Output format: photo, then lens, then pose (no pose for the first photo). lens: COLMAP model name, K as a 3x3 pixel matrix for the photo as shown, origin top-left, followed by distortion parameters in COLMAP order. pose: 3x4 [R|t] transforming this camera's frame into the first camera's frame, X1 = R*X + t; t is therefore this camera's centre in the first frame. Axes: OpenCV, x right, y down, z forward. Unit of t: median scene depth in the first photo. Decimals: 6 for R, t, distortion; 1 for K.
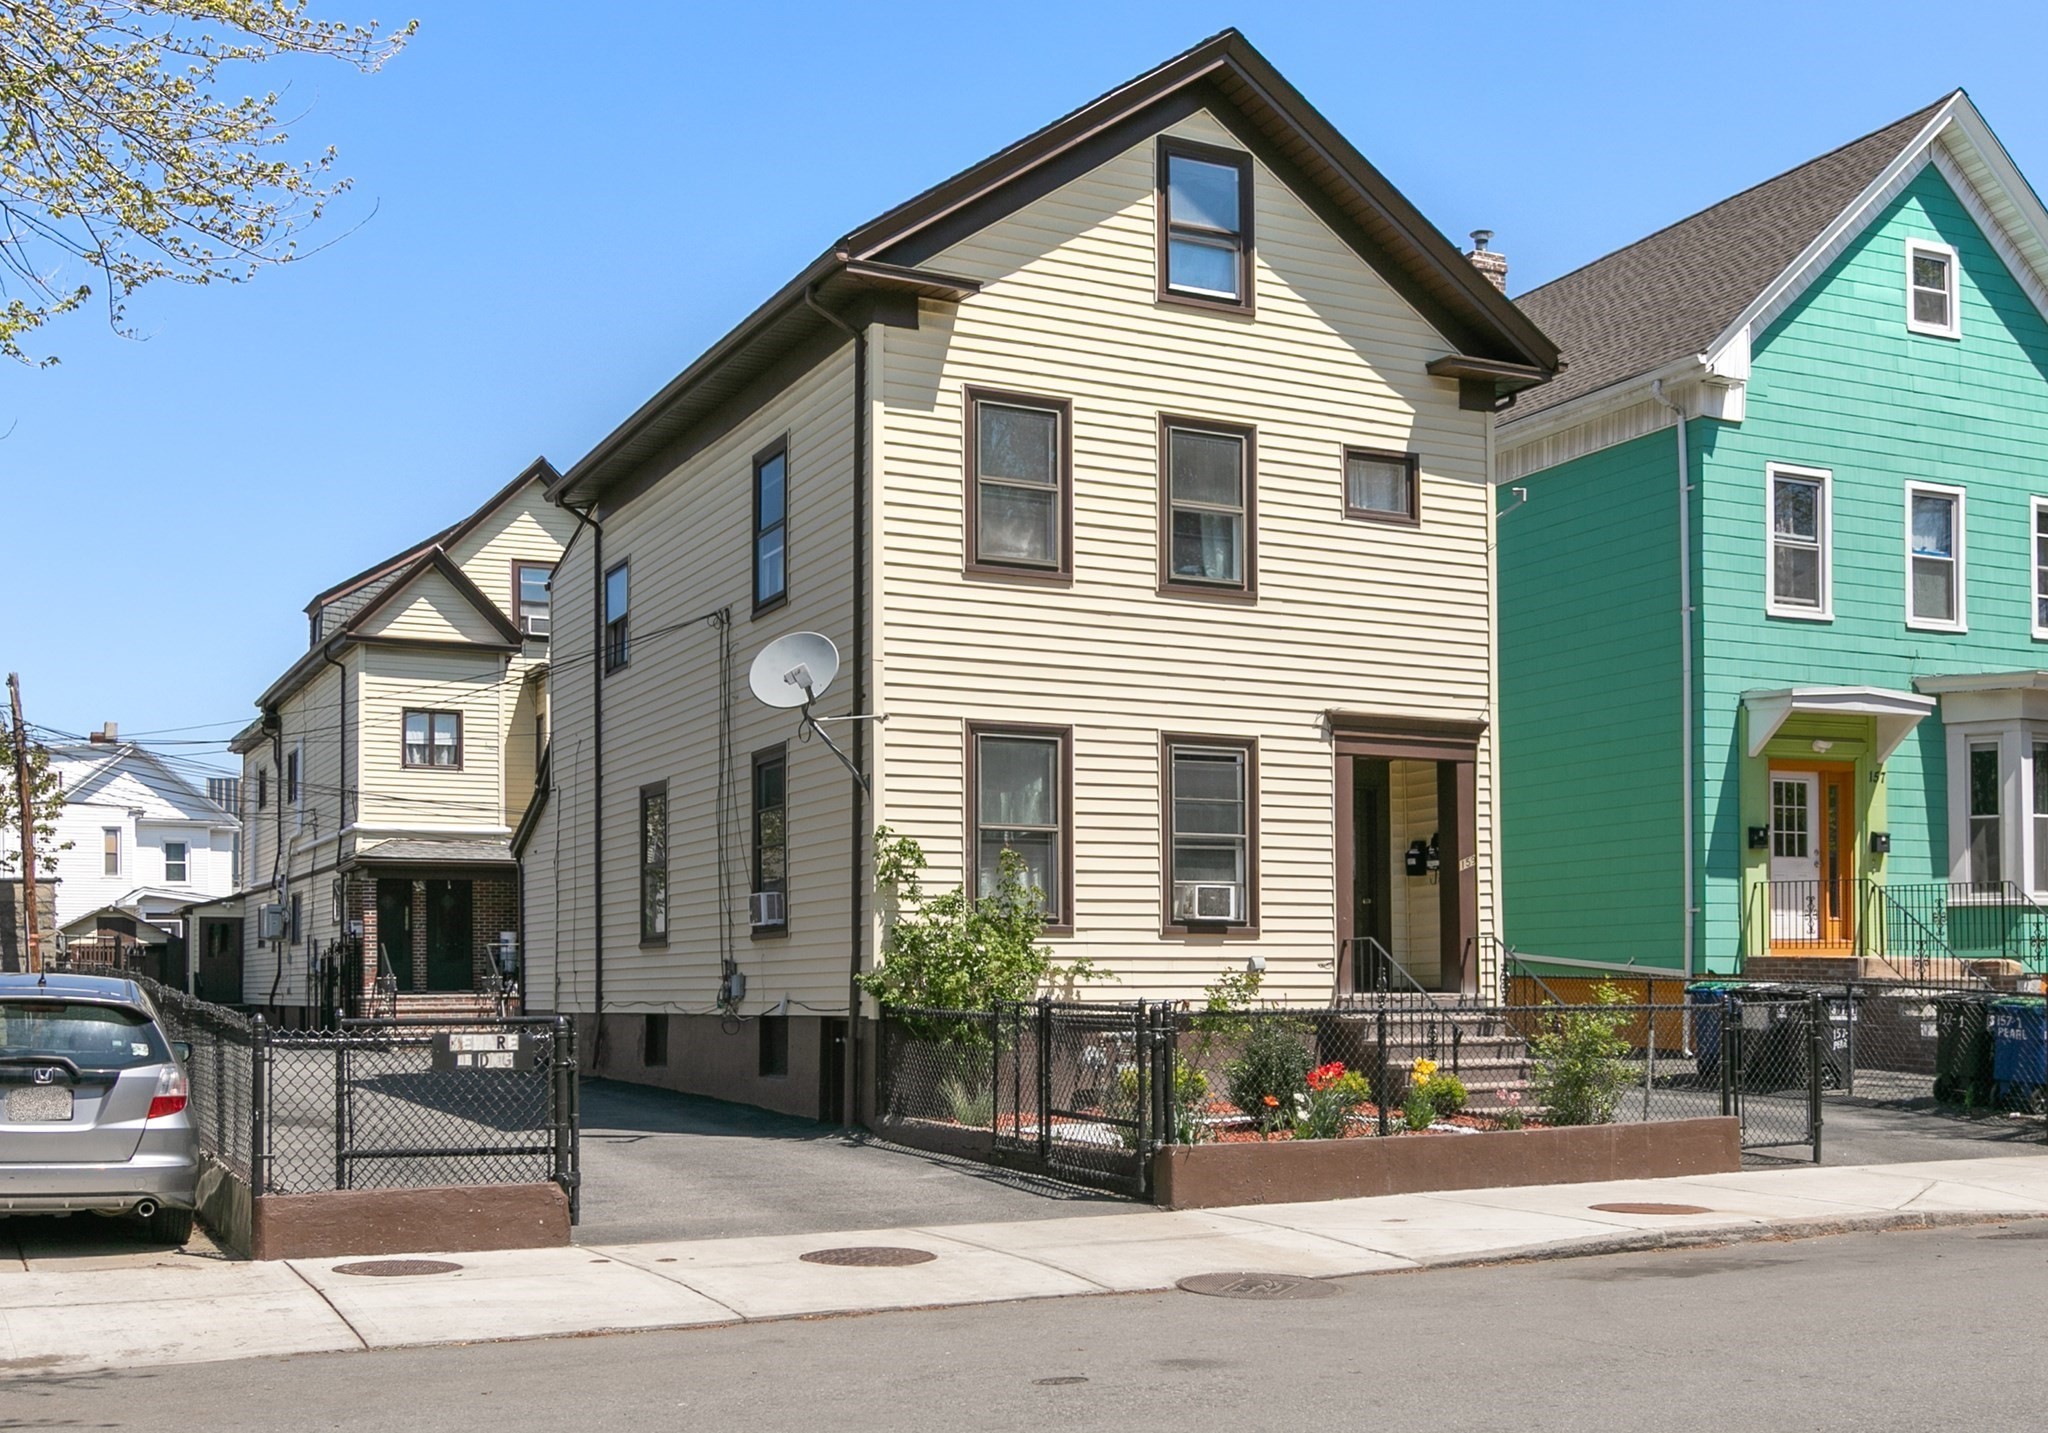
lens RADIAL K [[2151.8, 0, 1026.1], [0, 2151.8, 949.1], [0, 0, 1]] dist [0.010649, -0.019386]
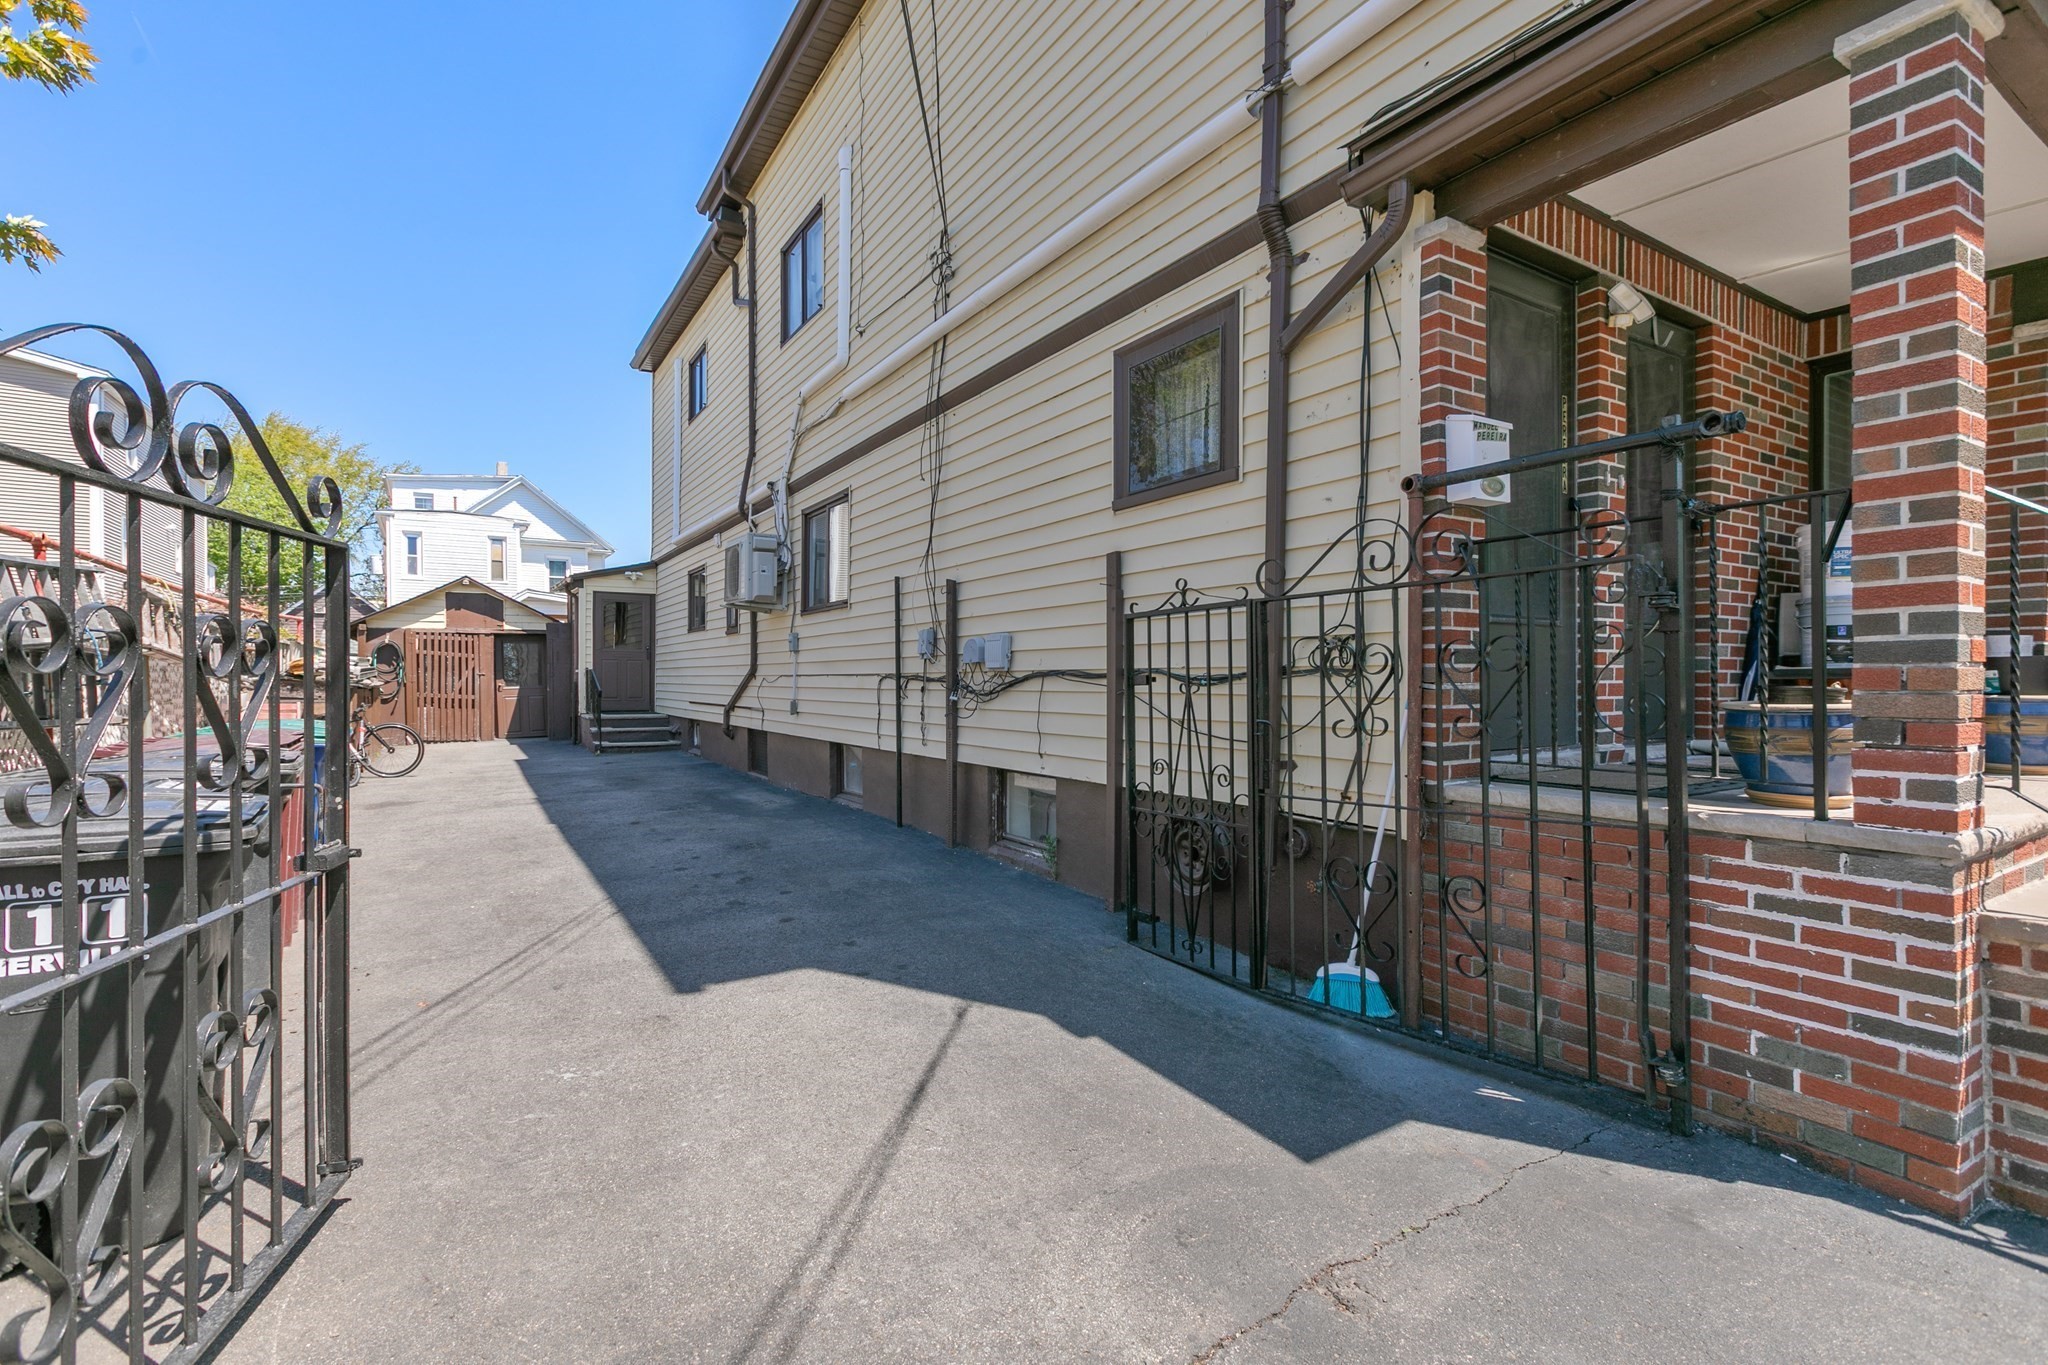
lens RADIAL K [[927.9, 0, 1024.0], [0, 927.9, 682.5], [0, 0, 1]] dist [-0.004802, -0.000202]
pose [[0.995928, 0.004119, 0.090061, -0.352161], [-0.006100, 0.999745, 0.021728, 0.010105], [-0.089948, -0.022189, 0.995699, 0.891121]]
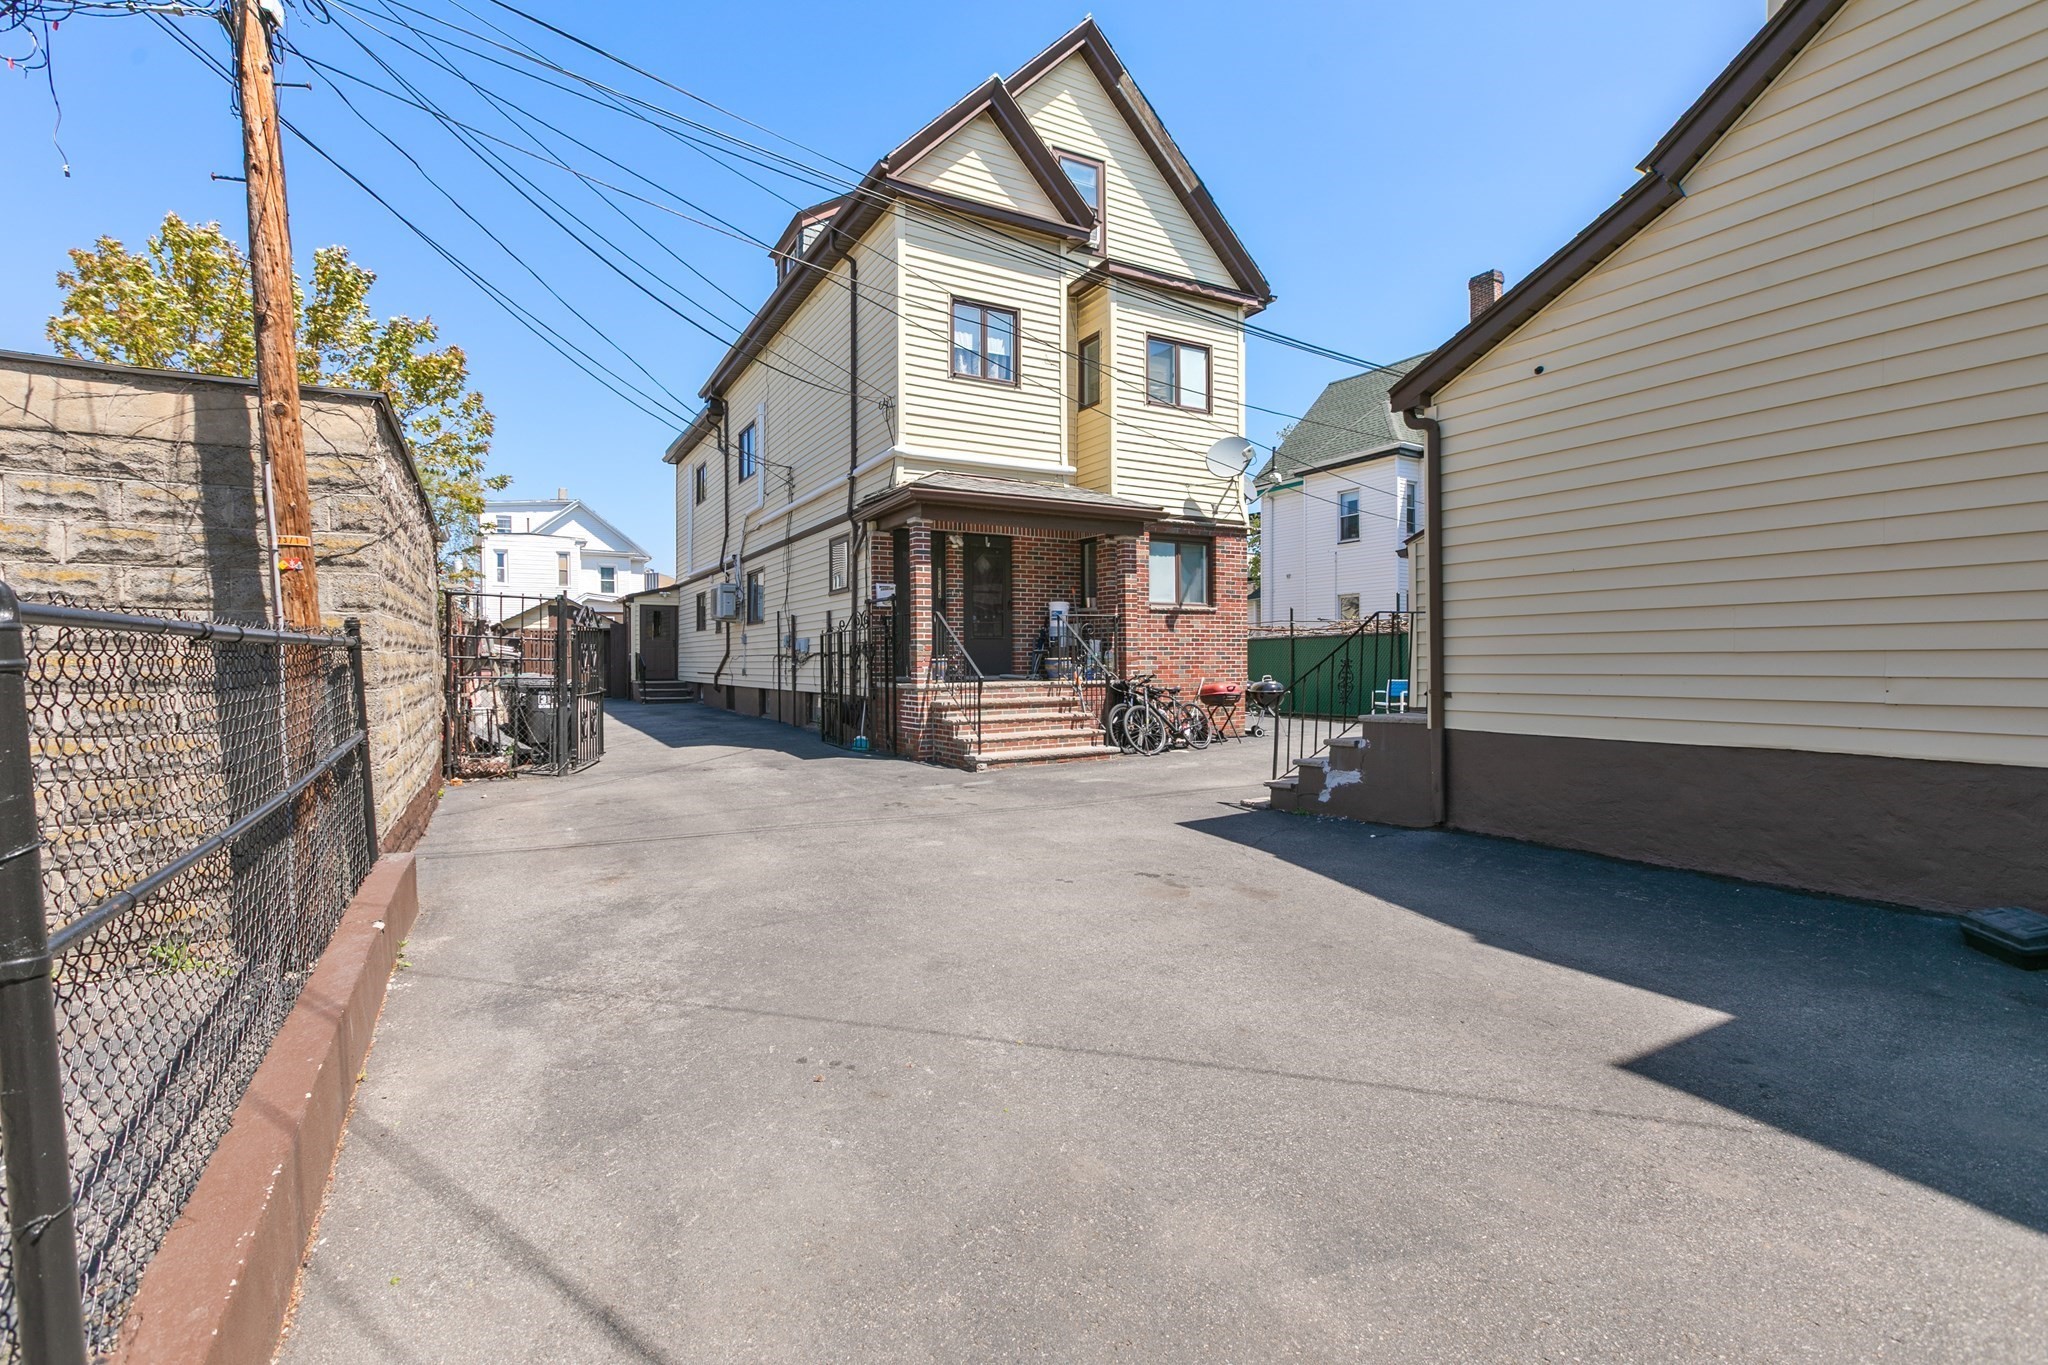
lens RADIAL K [[928.3, 0, 1019.8], [0, 928.3, 661.1], [0, 0, 1]] dist [0.000638, -0.000029]
pose [[0.998688, -0.000750, 0.051199, -0.272356], [-0.000172, 0.999838, 0.018002, 0.007962], [-0.051204, -0.017988, 0.998526, 0.652993]]
